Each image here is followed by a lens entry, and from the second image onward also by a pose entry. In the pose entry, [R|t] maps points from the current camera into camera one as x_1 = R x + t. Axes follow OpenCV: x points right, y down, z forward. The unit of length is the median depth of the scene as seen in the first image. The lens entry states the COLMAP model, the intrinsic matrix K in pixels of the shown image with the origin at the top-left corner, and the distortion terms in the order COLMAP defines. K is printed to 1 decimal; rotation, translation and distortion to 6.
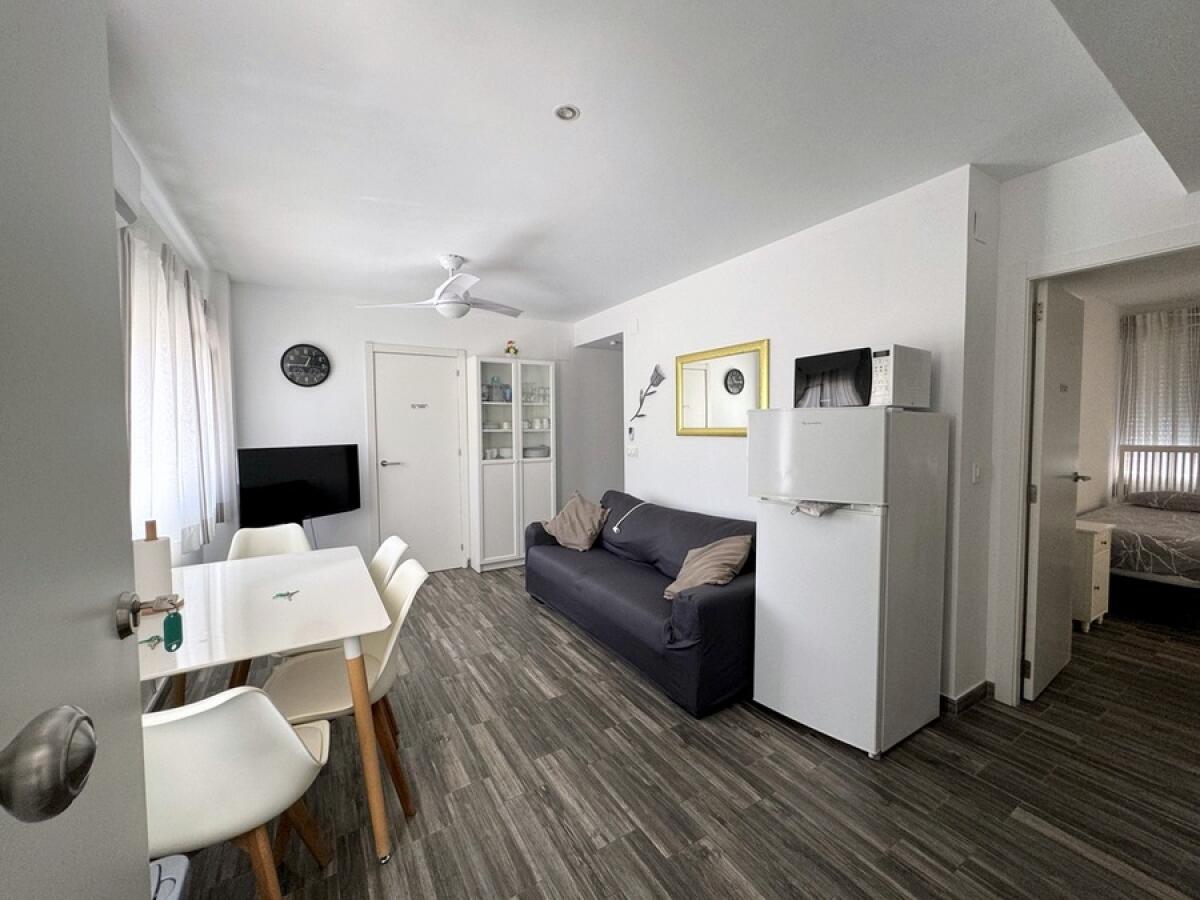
lens RADIAL K [[483.5, 0, 598.4], [0, 483.5, 444.7], [0, 0, 1]] dist [-0.002161, 0.001899]
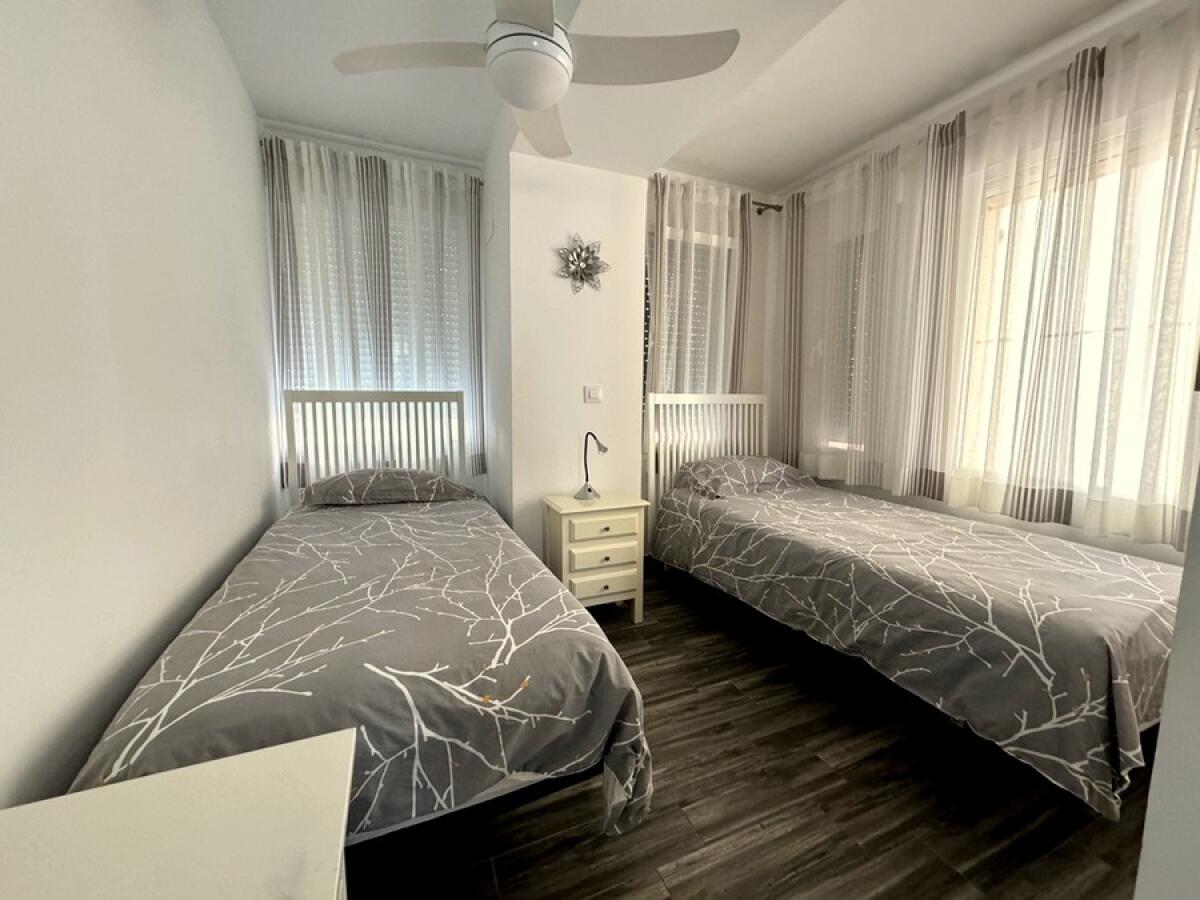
lens RADIAL K [[483.5, 0, 598.9], [0, 483.5, 451.0], [0, 0, 1]] dist [-0.002161, 0.001899]
pose [[0.152788, -0.090979, 0.984062, 0.621700], [0.040243, 0.995500, 0.085788, 0.035215], [-0.987439, 0.026494, 0.155762, 0.594779]]
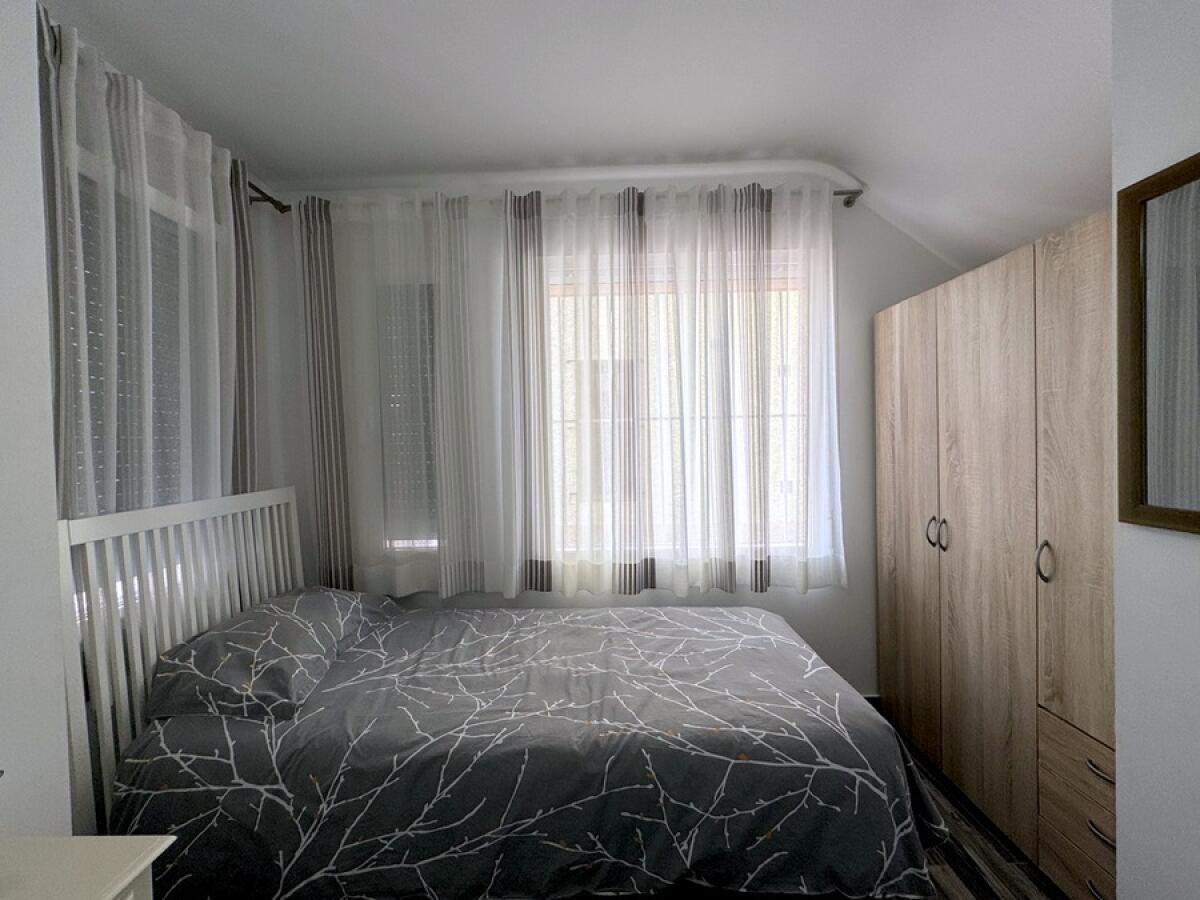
lens RADIAL K [[483.5, 0, 598.4], [0, 483.5, 447.5], [0, 0, 1]] dist [-0.002161, 0.001899]
pose [[-0.839318, 0.028849, 0.542875, 0.921323], [0.067603, 0.996379, 0.051570, -0.025484], [-0.539422, 0.079983, -0.838229, 0.695369]]
